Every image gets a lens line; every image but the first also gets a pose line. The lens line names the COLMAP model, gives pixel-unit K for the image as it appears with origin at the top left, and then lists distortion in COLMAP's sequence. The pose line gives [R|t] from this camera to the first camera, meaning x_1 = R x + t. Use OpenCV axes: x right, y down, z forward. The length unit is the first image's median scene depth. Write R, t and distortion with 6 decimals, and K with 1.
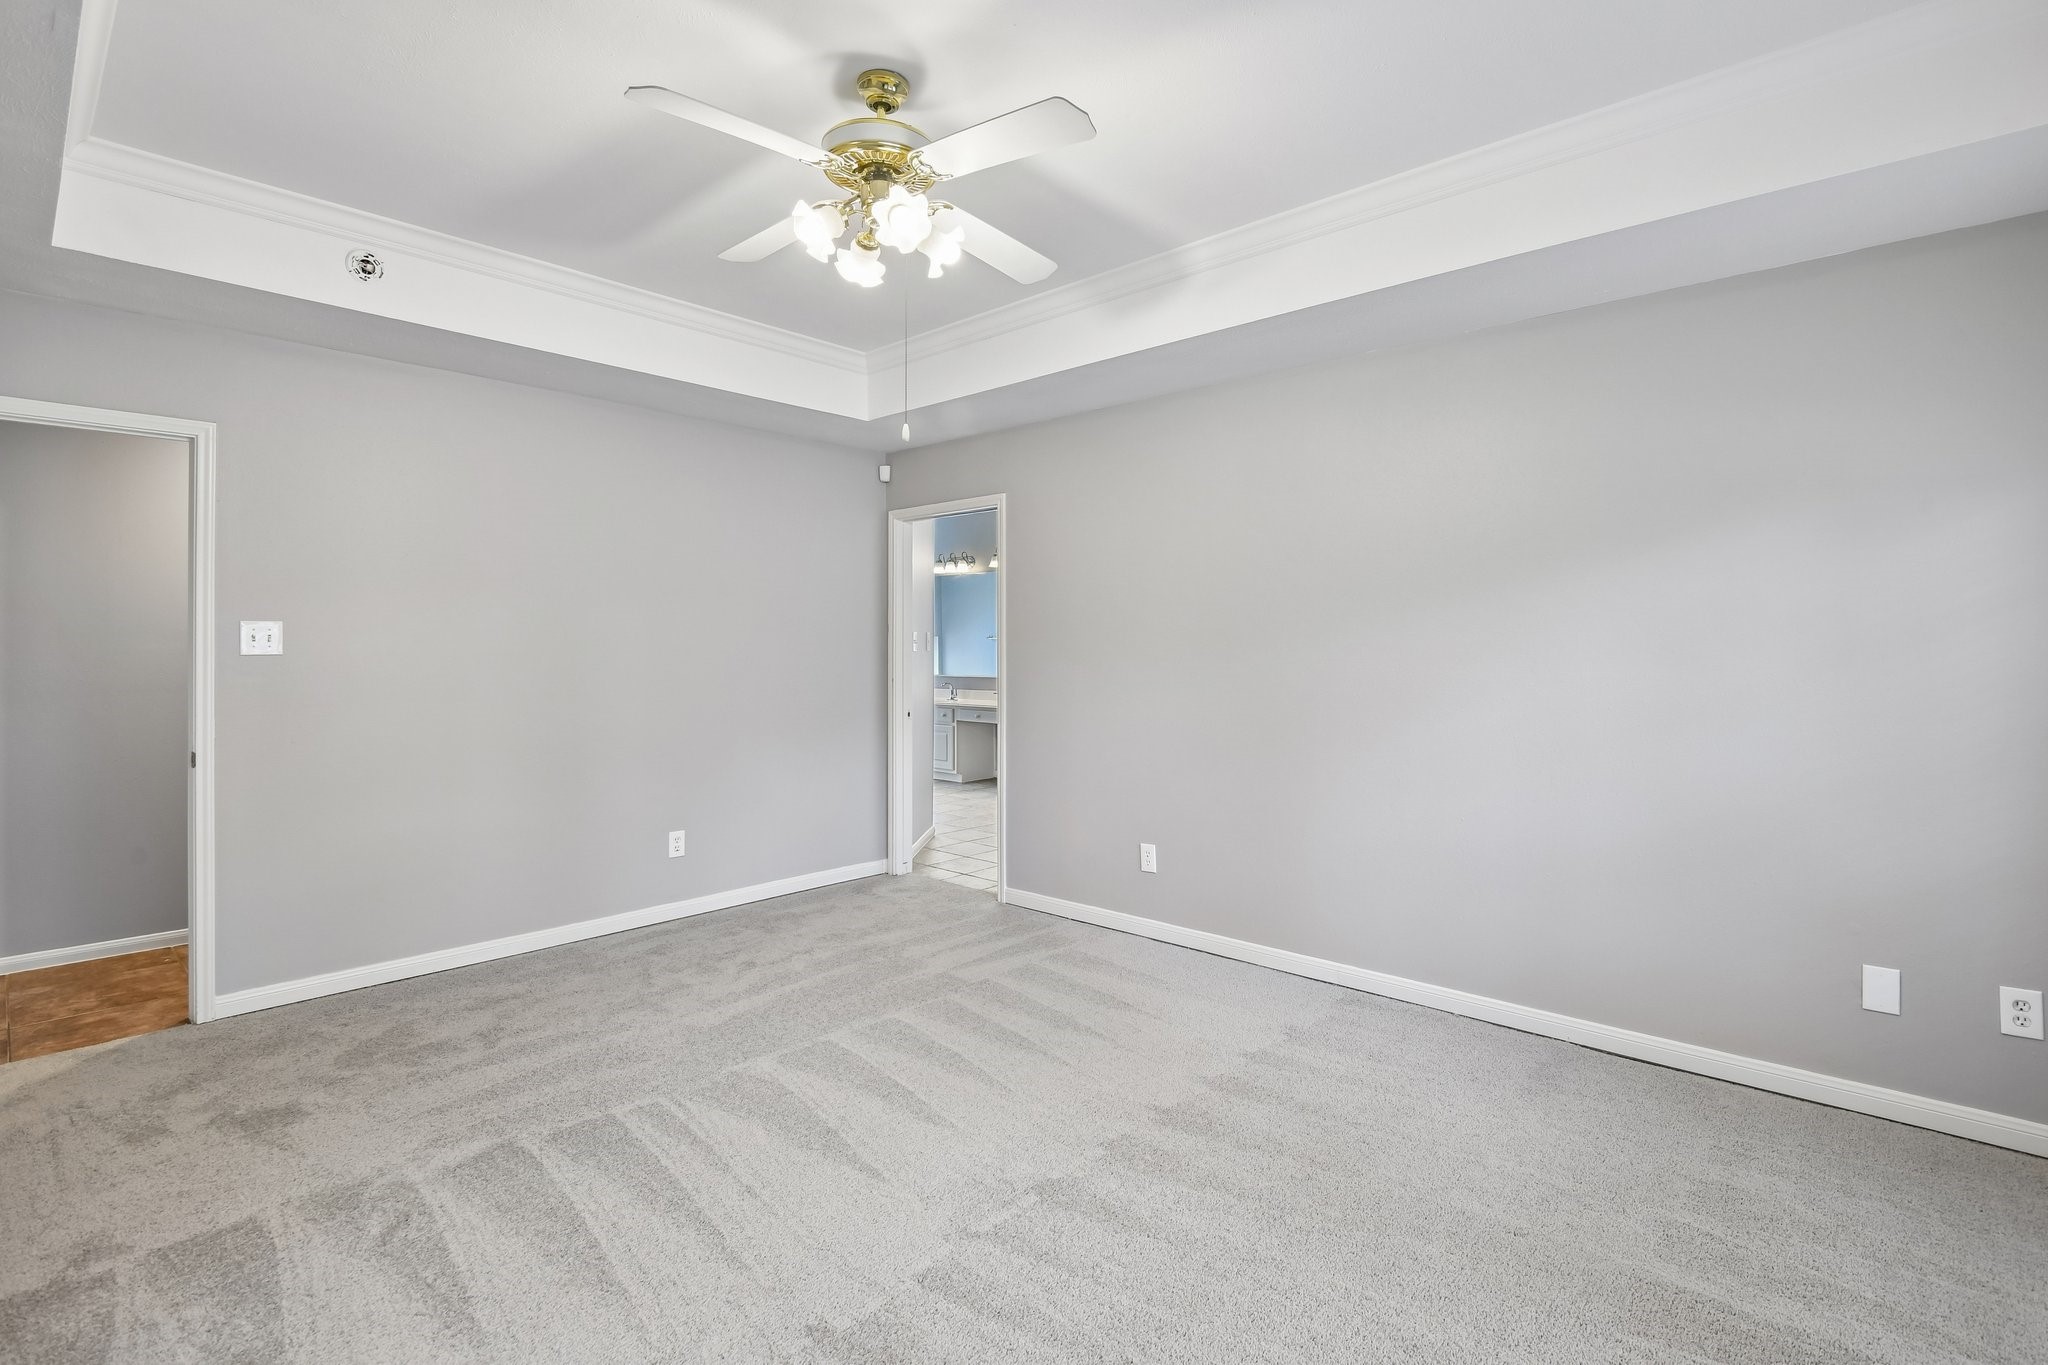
lens RADIAL K [[950.1, 0, 1018.7], [0, 950.1, 649.3], [0, 0, 1]] dist [-0.011313, -0.000095]
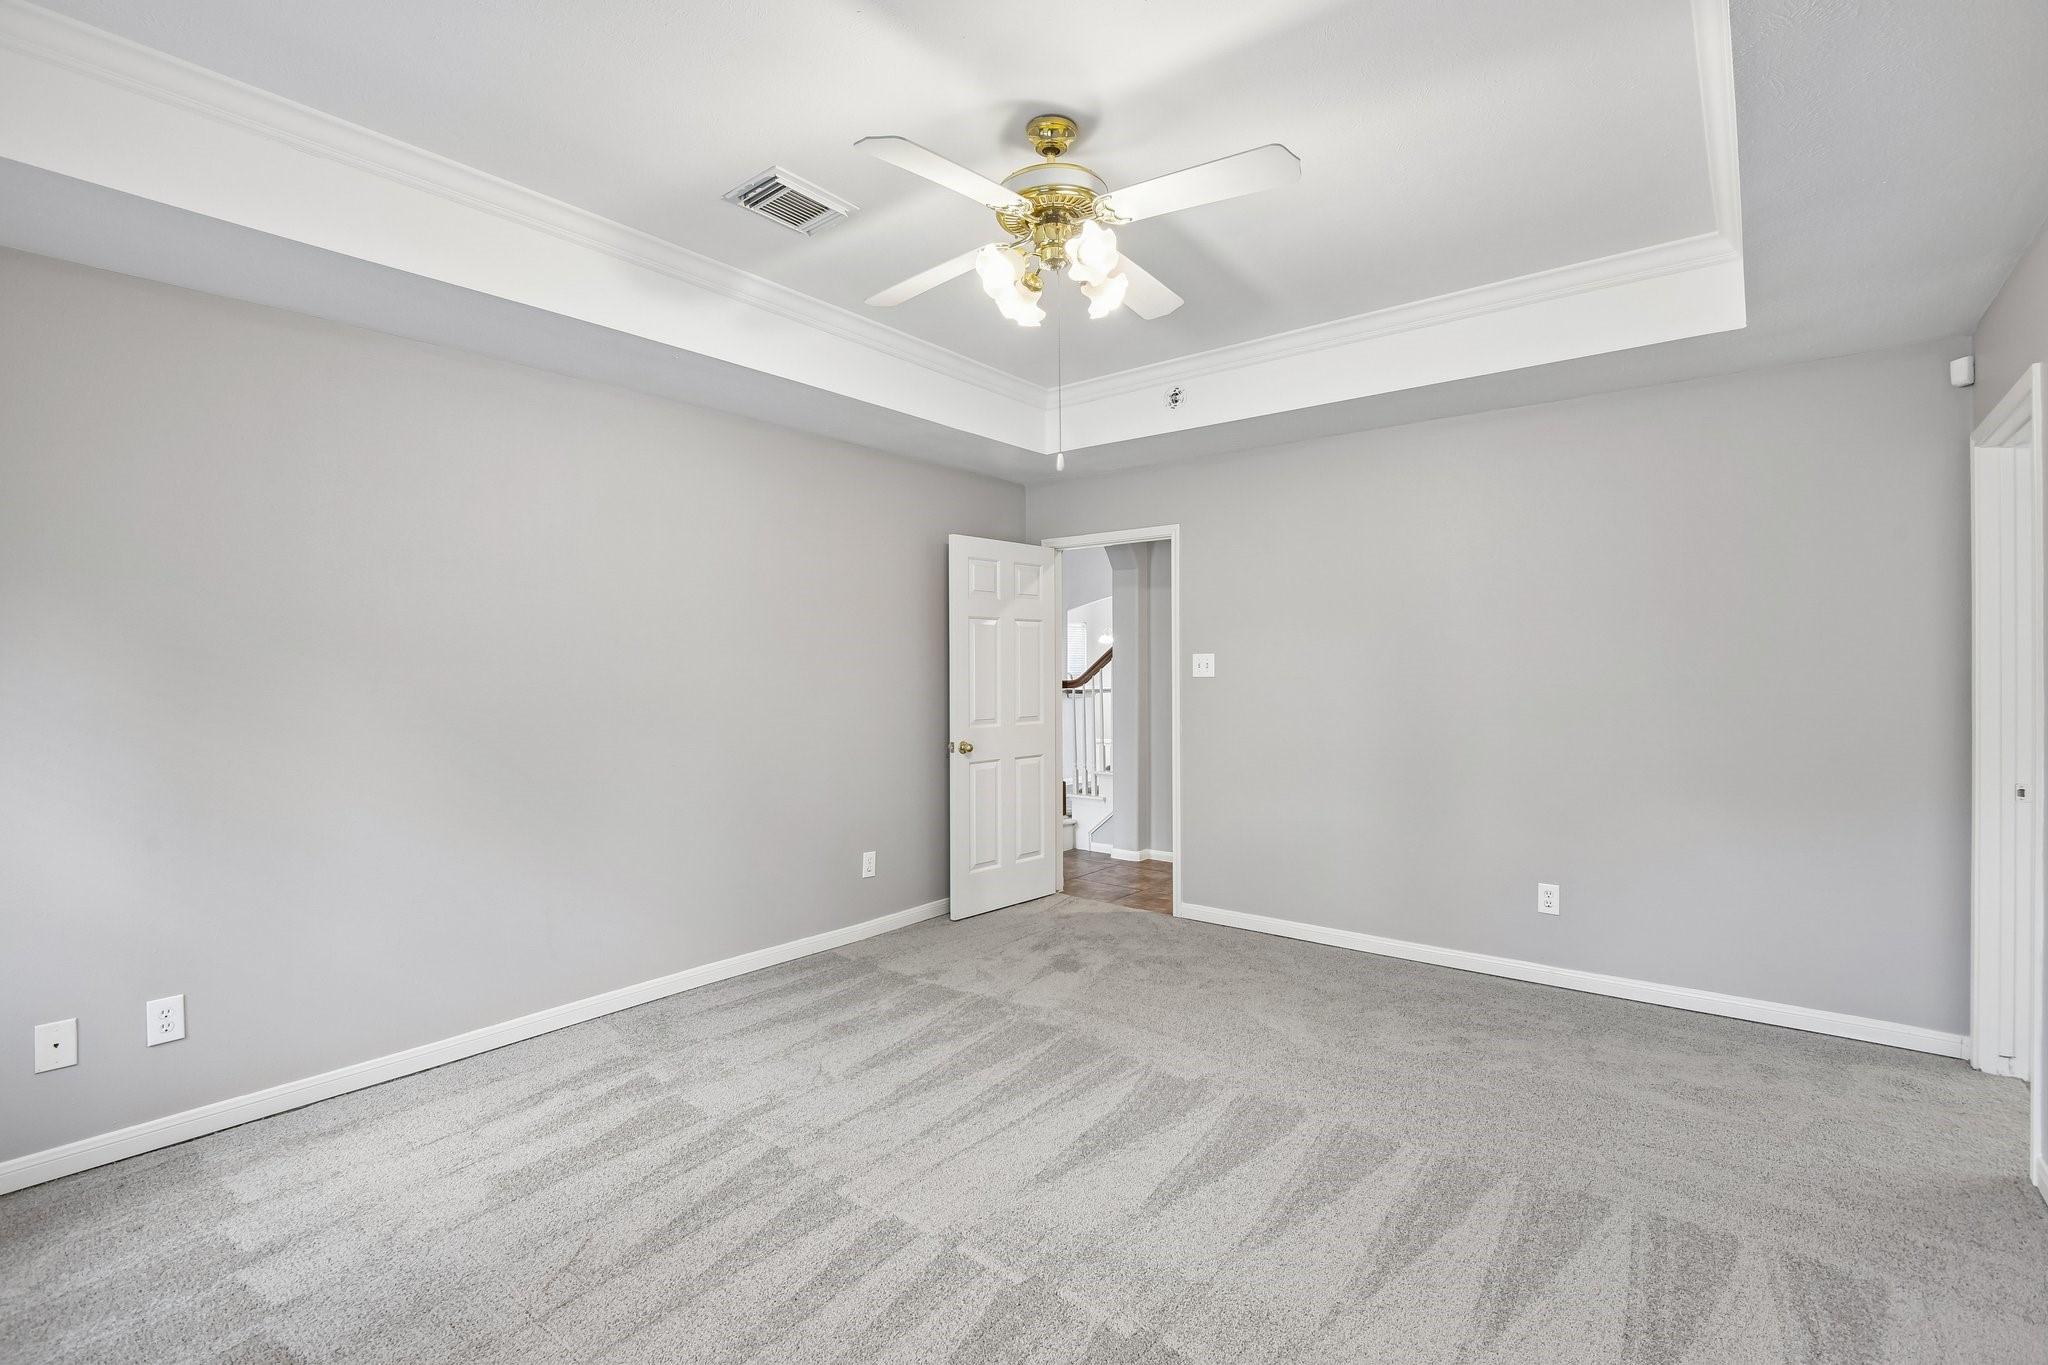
lens RADIAL K [[932.1, 0, 1035.4], [0, 932.1, 670.6], [0, 0, 1]] dist [-0.012812, -0.001613]
pose [[0.078393, 0.000698, -0.996922, 0.732571], [0.000171, 1.000000, 0.000714, -0.005941], [0.996923, -0.000226, 0.078393, 0.764784]]
